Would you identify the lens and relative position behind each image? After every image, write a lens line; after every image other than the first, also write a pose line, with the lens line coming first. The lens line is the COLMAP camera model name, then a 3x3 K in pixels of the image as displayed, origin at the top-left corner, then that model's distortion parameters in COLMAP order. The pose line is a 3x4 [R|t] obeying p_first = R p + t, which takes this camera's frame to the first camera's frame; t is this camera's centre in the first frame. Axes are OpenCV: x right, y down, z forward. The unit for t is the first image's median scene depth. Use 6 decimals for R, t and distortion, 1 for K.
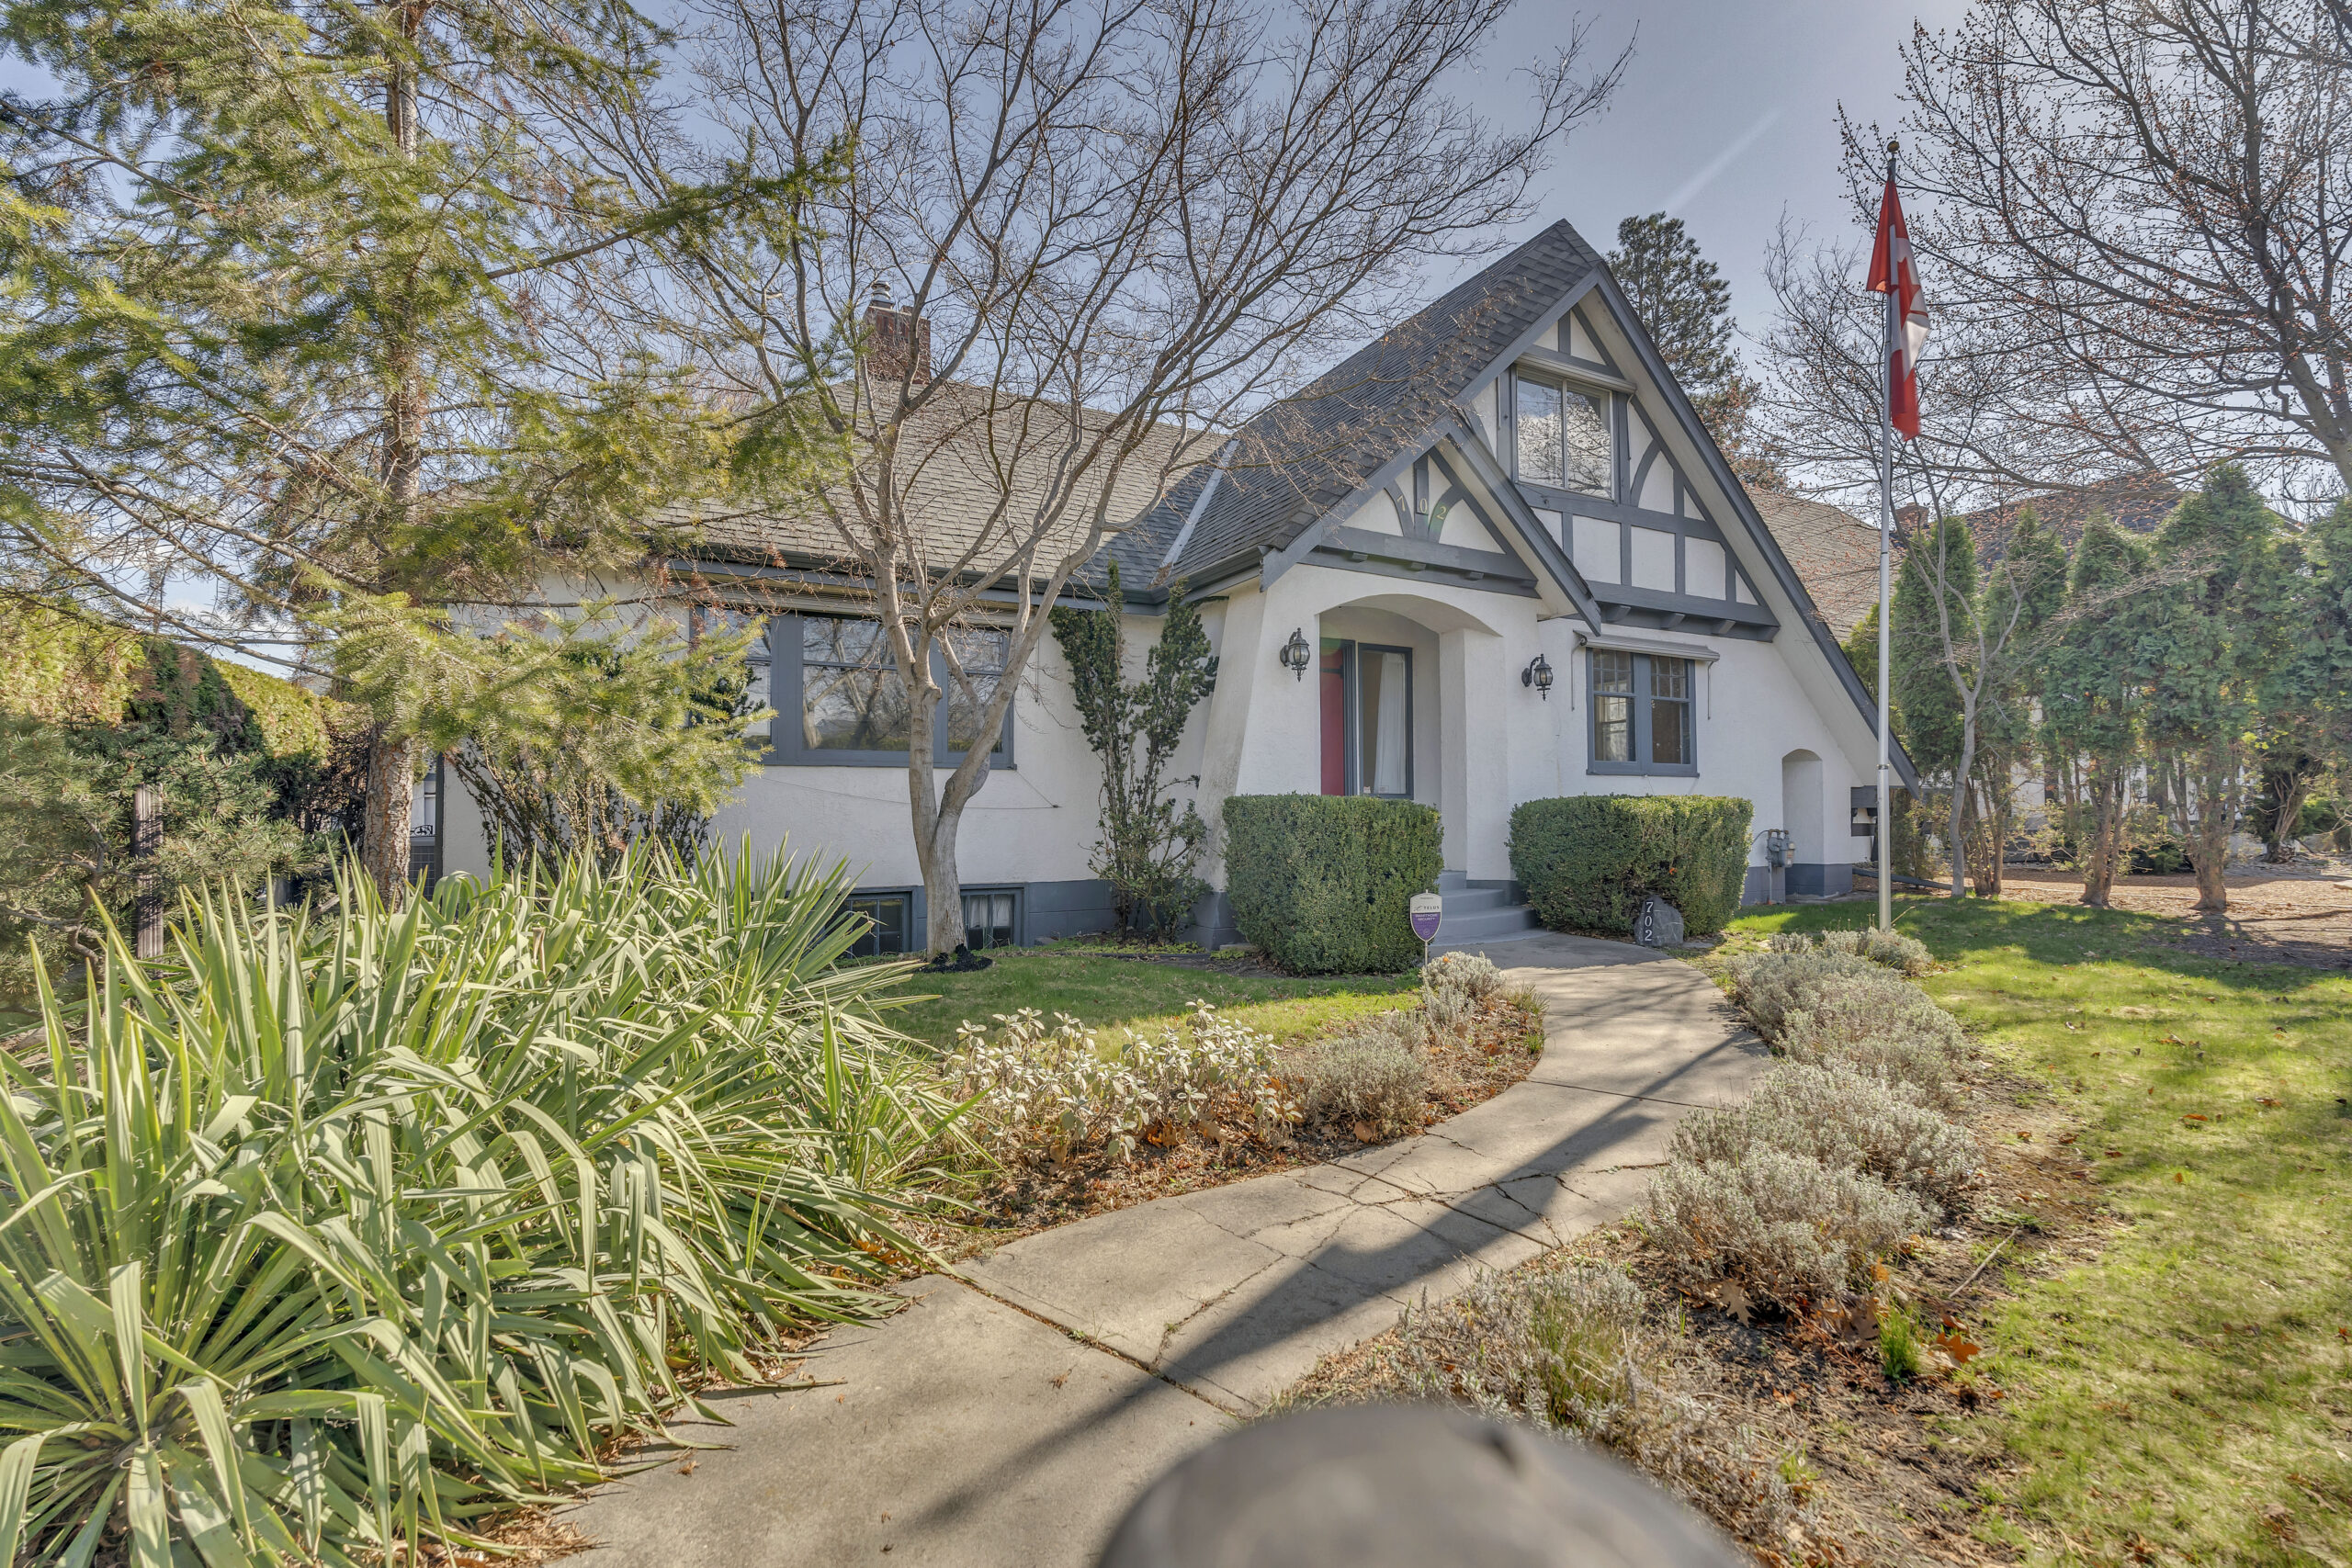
lens RADIAL K [[1056.0, 0, 1176.0], [0, 1056.0, 784.0], [0, 0, 1]] dist [-0.001655, -0.000151]
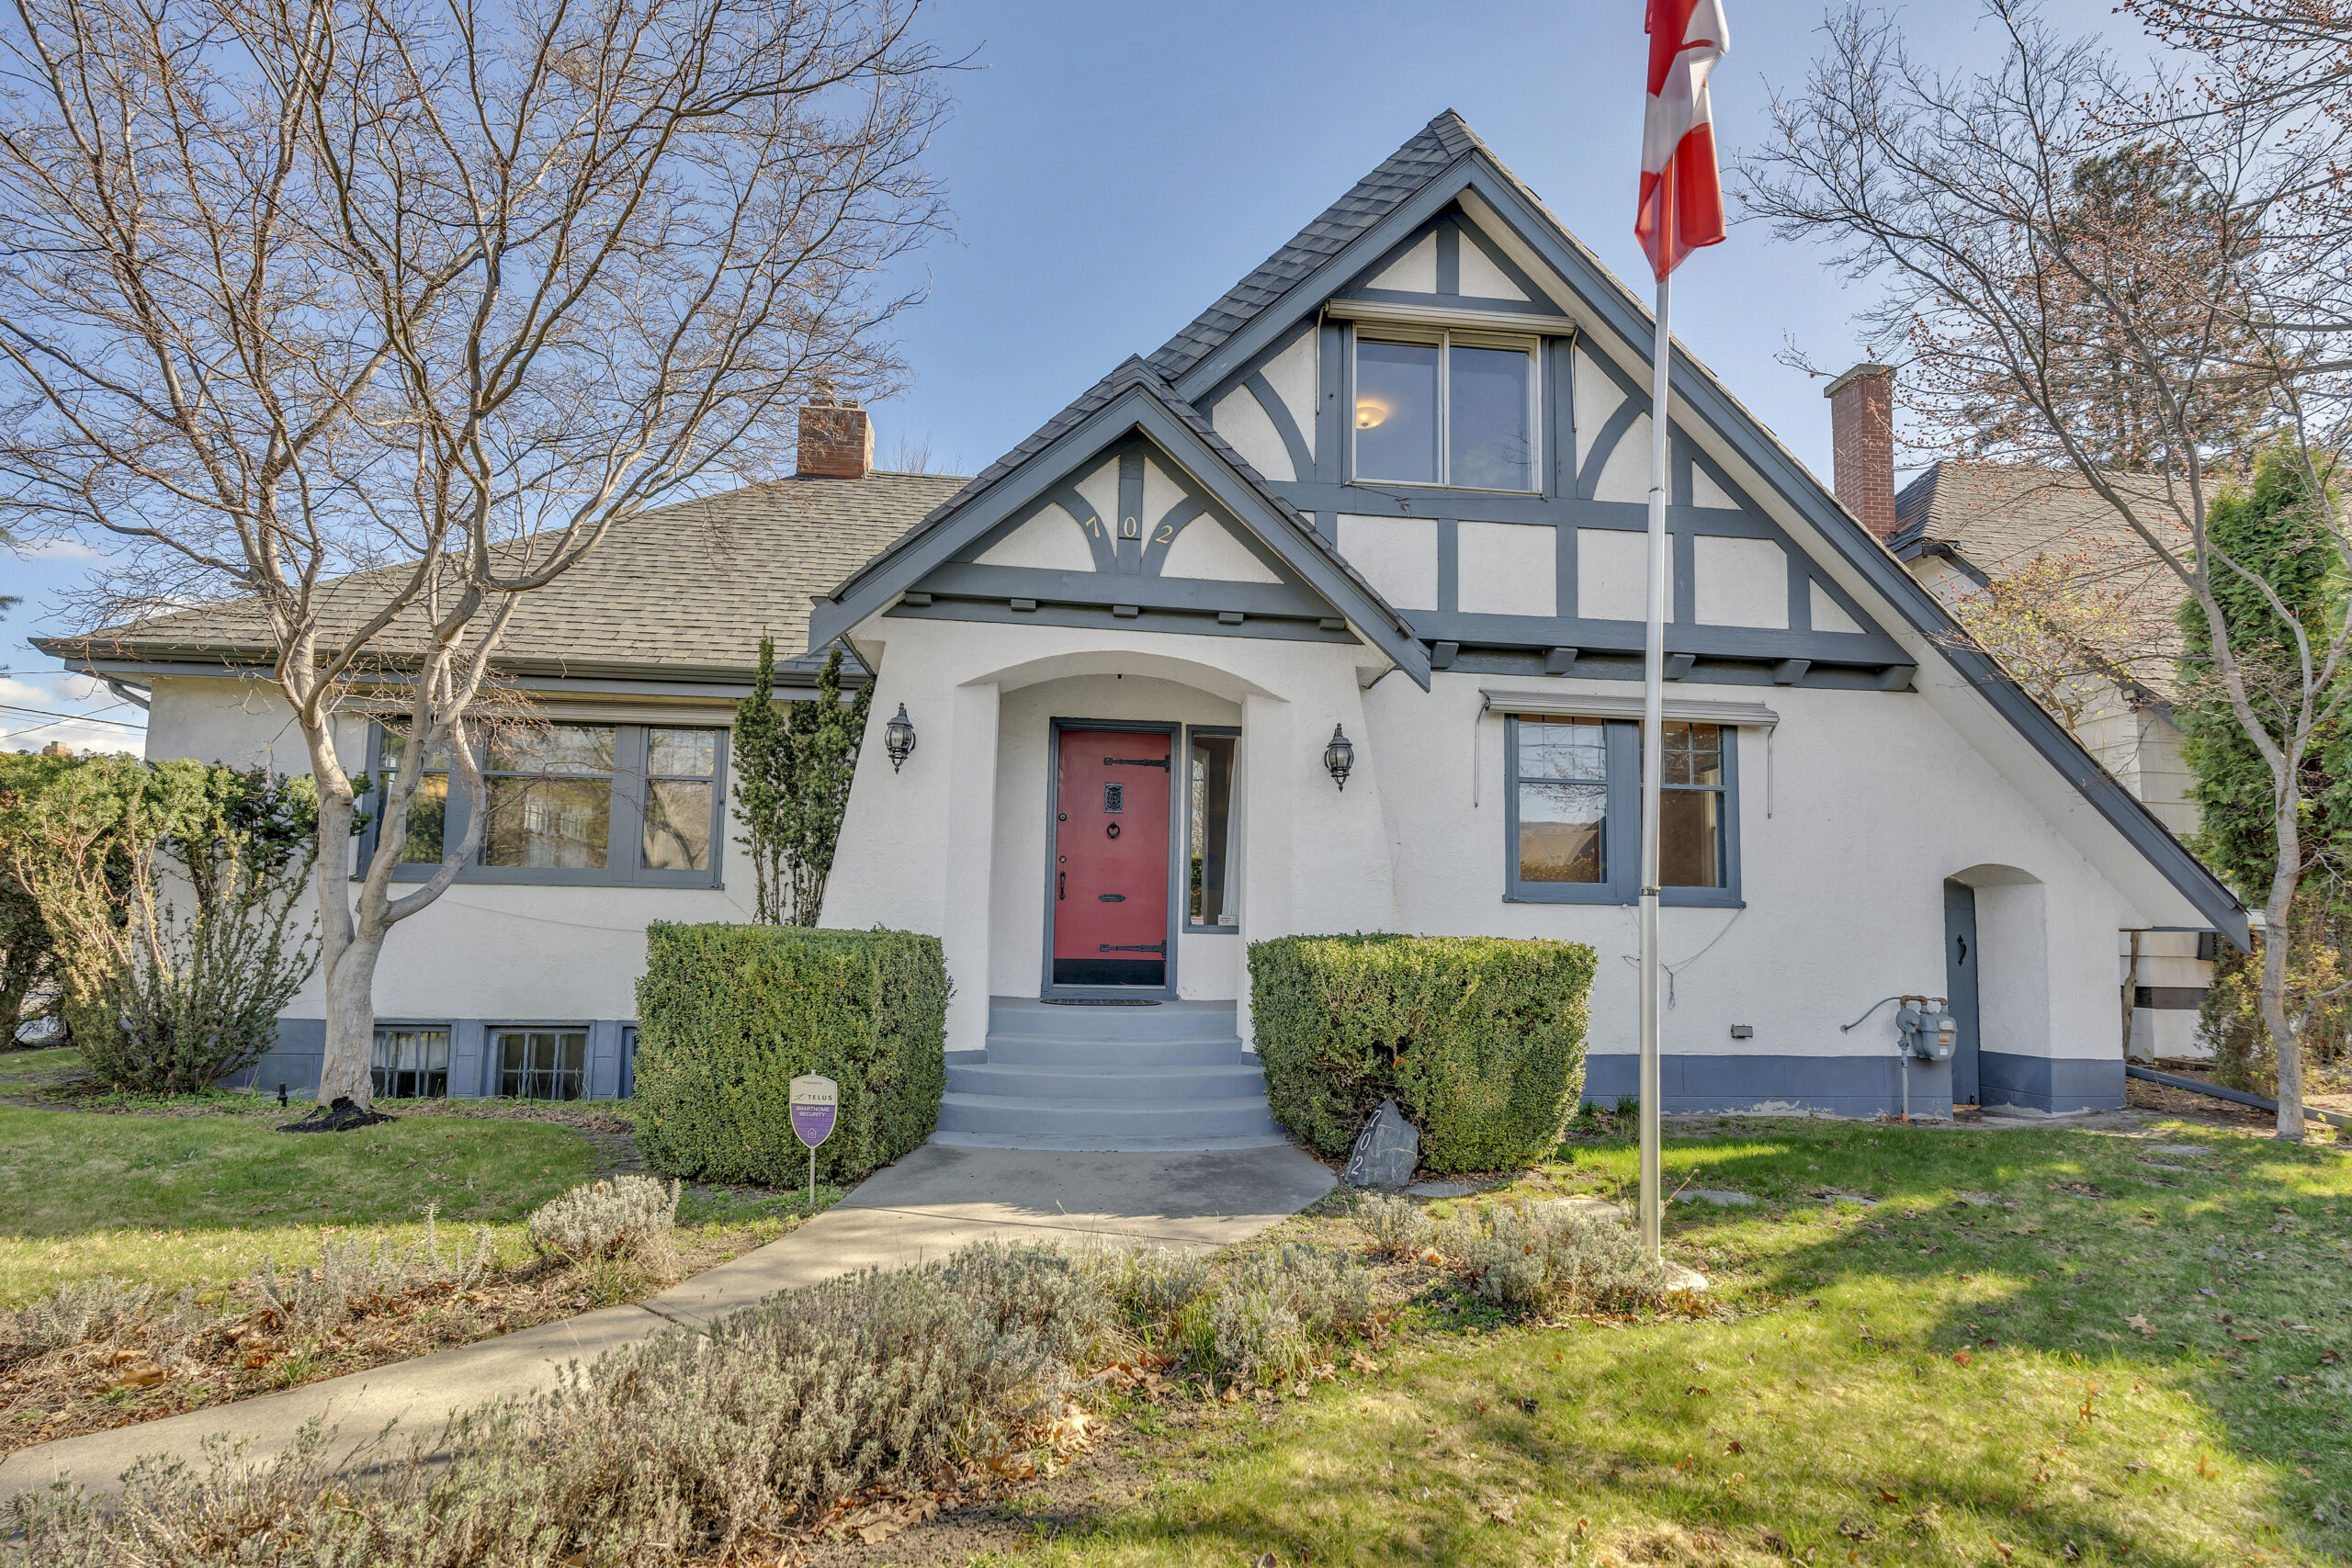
lens RADIAL K [[1039.4, 0, 1174.7], [0, 1039.4, 847.9], [0, 0, 1]] dist [-0.003196, -0.000604]
pose [[0.919699, 0.001075, -0.392624, 0.456230], [-0.016909, 0.999177, -0.036871, -0.013707], [0.392261, 0.040549, 0.918960, 0.305042]]
